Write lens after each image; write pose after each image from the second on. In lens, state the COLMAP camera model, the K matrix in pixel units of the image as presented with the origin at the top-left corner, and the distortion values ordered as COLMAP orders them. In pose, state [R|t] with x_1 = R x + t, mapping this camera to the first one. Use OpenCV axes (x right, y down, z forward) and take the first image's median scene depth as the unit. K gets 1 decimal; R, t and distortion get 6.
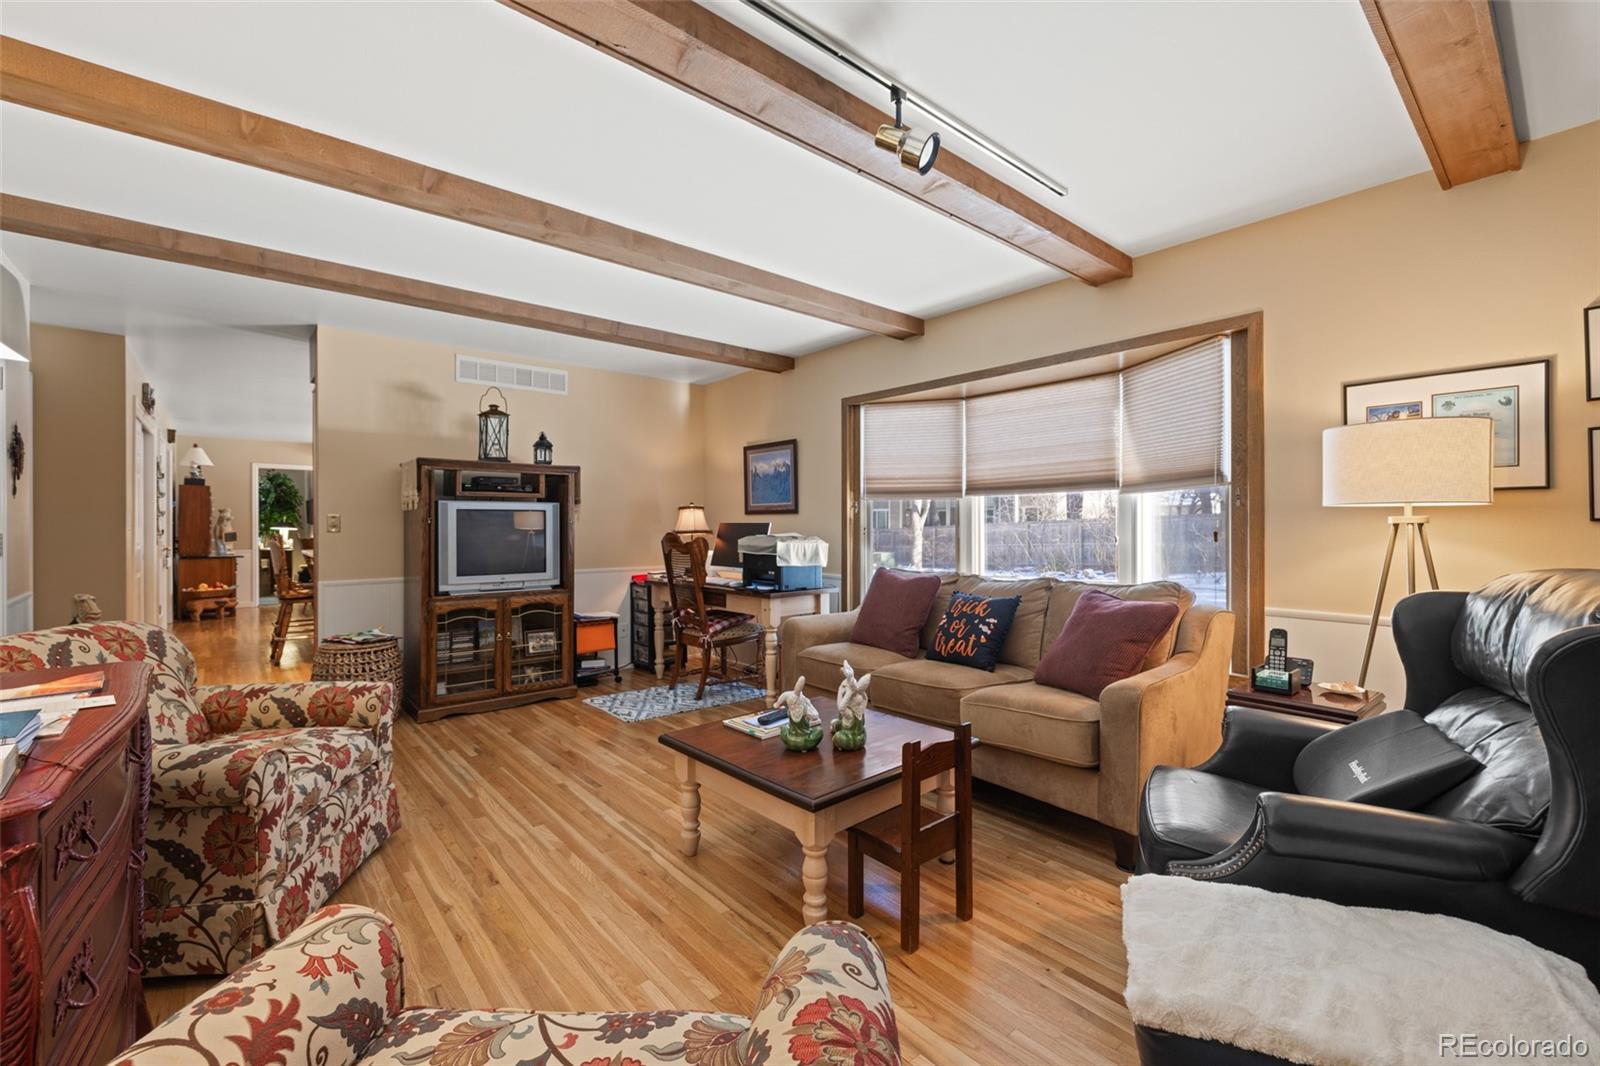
lens RADIAL K [[681.6, 0, 791.8], [0, 681.6, 527.8], [0, 0, 1]] dist [-0.003316, 0.000682]
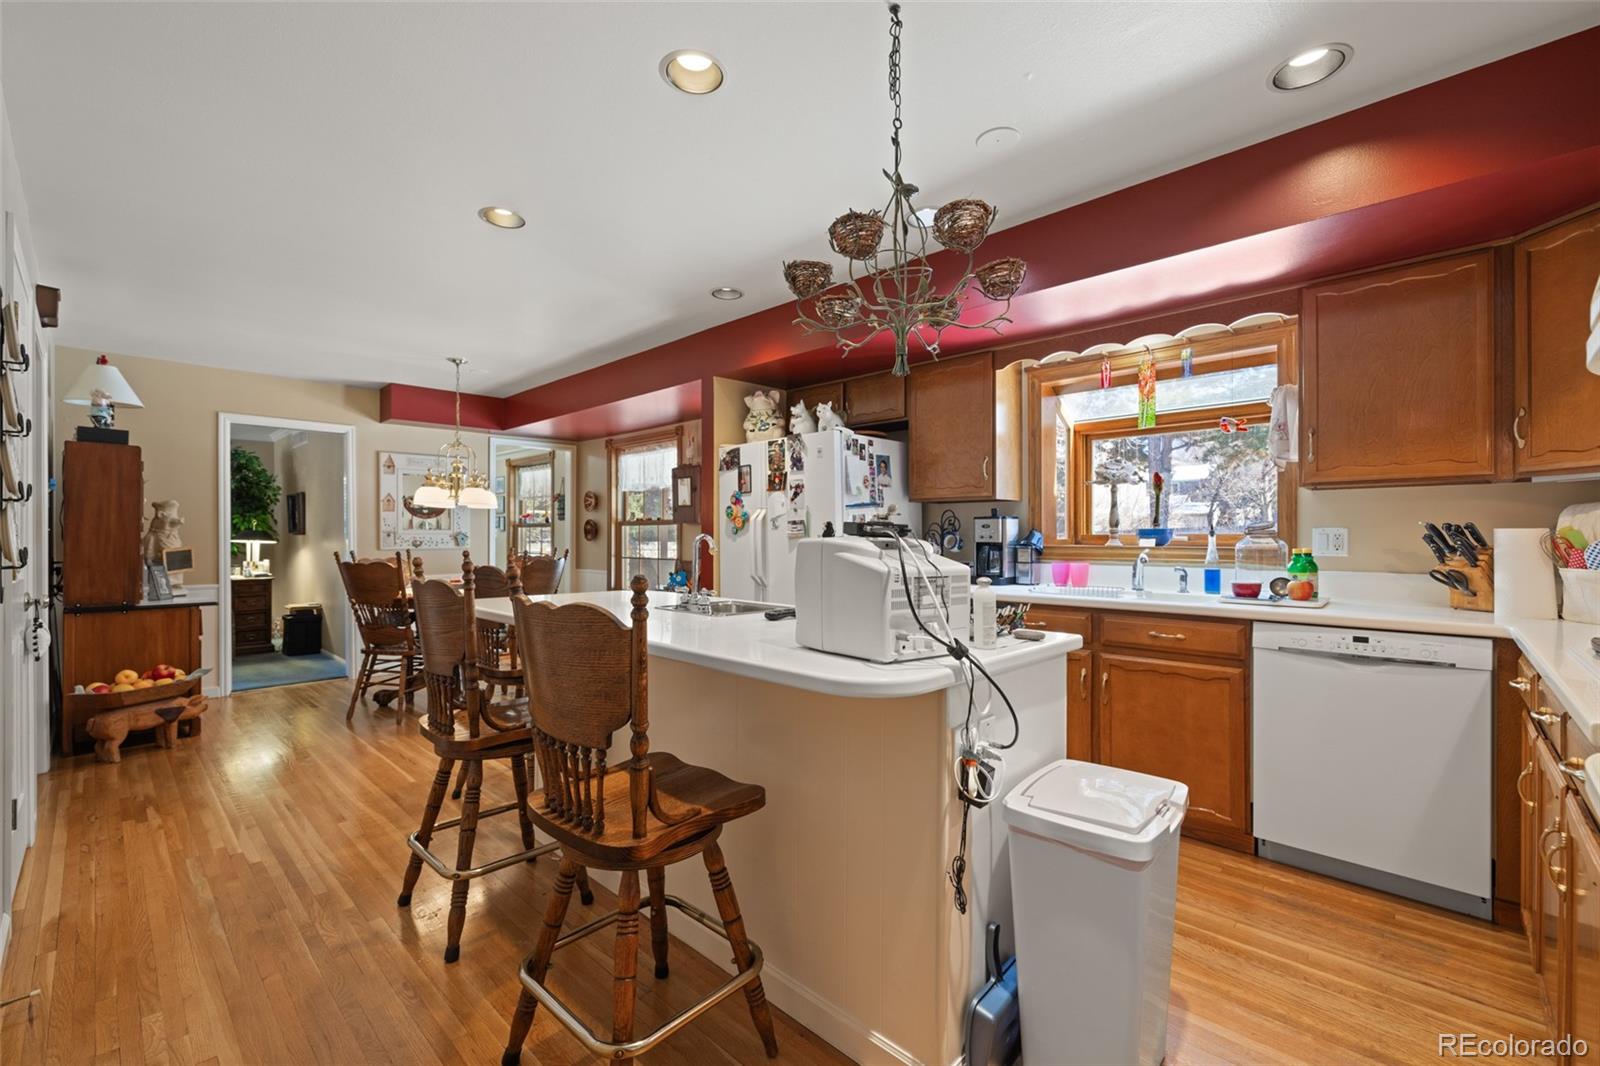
lens RADIAL K [[681.6, 0, 803.8], [0, 681.6, 538.2], [0, 0, 1]] dist [-0.003316, 0.000682]
pose [[0.993998, -0.001641, 0.109385, -0.471451], [0.001590, 0.999999, 0.000554, -0.001601], [-0.109386, -0.000377, 0.993999, 0.509121]]
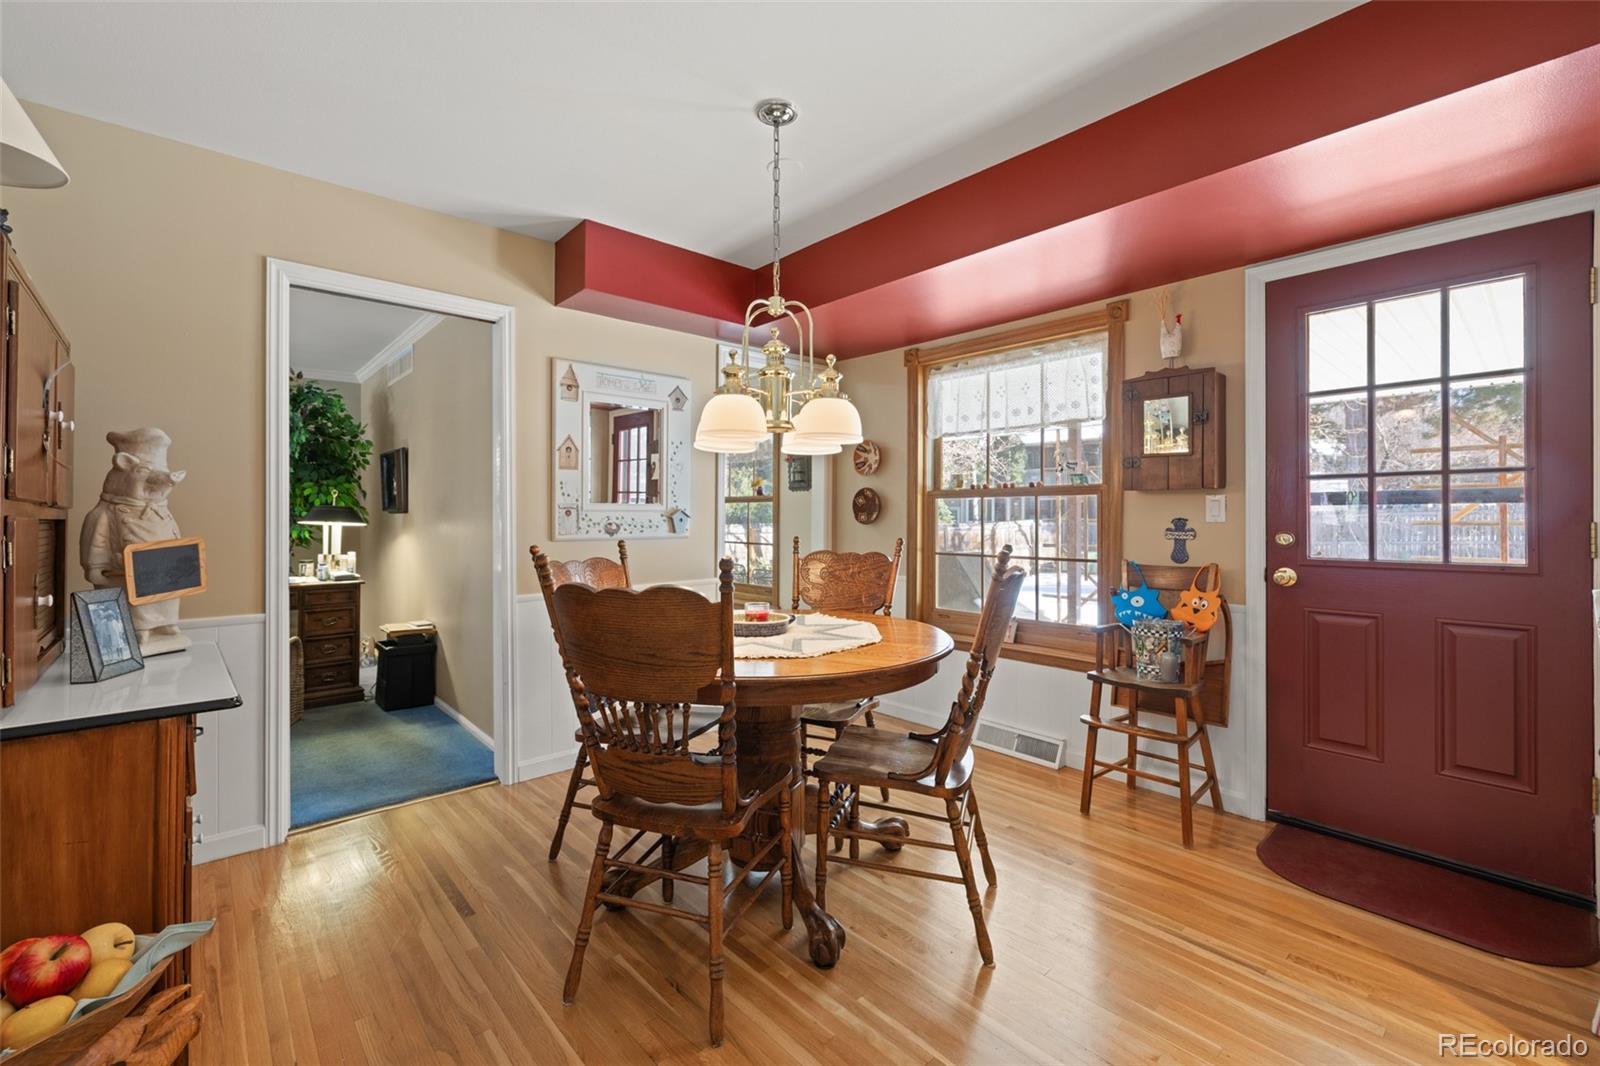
lens RADIAL K [[681.6, 0, 796.4], [0, 681.6, 516.9], [0, 0, 1]] dist [-0.003316, 0.000682]
pose [[0.999609, 0.001593, 0.027929, -0.691862], [-0.001498, 0.999993, -0.003412, -0.001875], [-0.027935, 0.003369, 0.999604, 0.852022]]
